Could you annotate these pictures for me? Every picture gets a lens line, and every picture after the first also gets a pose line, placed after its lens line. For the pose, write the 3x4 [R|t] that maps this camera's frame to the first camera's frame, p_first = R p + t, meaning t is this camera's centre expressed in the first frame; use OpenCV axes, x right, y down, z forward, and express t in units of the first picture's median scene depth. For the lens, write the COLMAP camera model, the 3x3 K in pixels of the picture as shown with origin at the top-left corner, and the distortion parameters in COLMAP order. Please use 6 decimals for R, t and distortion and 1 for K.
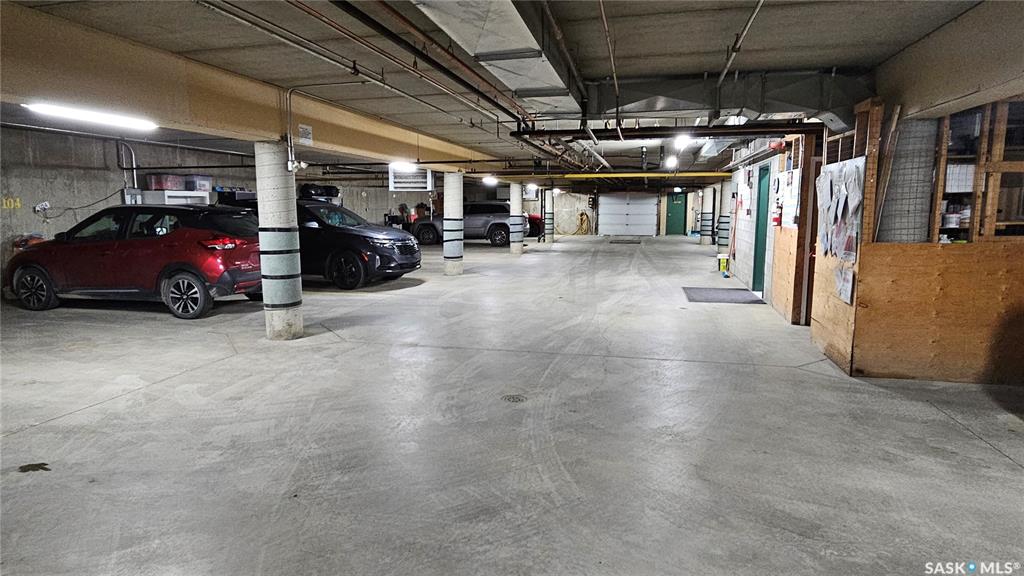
lens RADIAL K [[583.4, 0, 507.7], [0, 583.4, 290.5], [0, 0, 1]] dist [-0.004656, -0.000783]
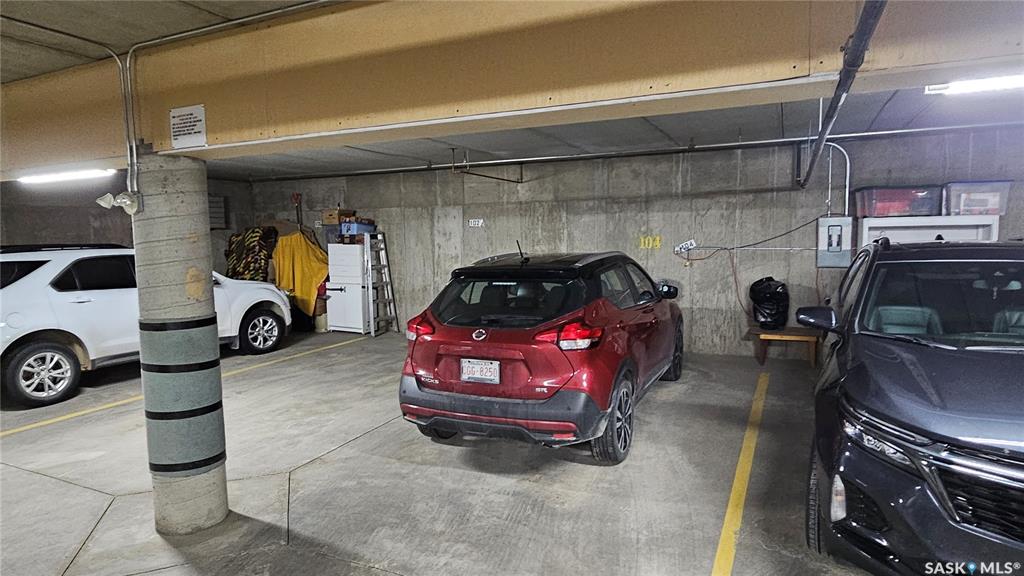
lens RADIAL K [[583.4, 0, 507.7], [0, 583.4, 290.5], [0, 0, 1]] dist [-0.004656, -0.000783]
pose [[-0.201244, 0.102649, -0.974148, 0.042386], [-0.120422, 0.984358, 0.128603, -0.161985], [0.972111, 0.143190, -0.185735, 0.945798]]
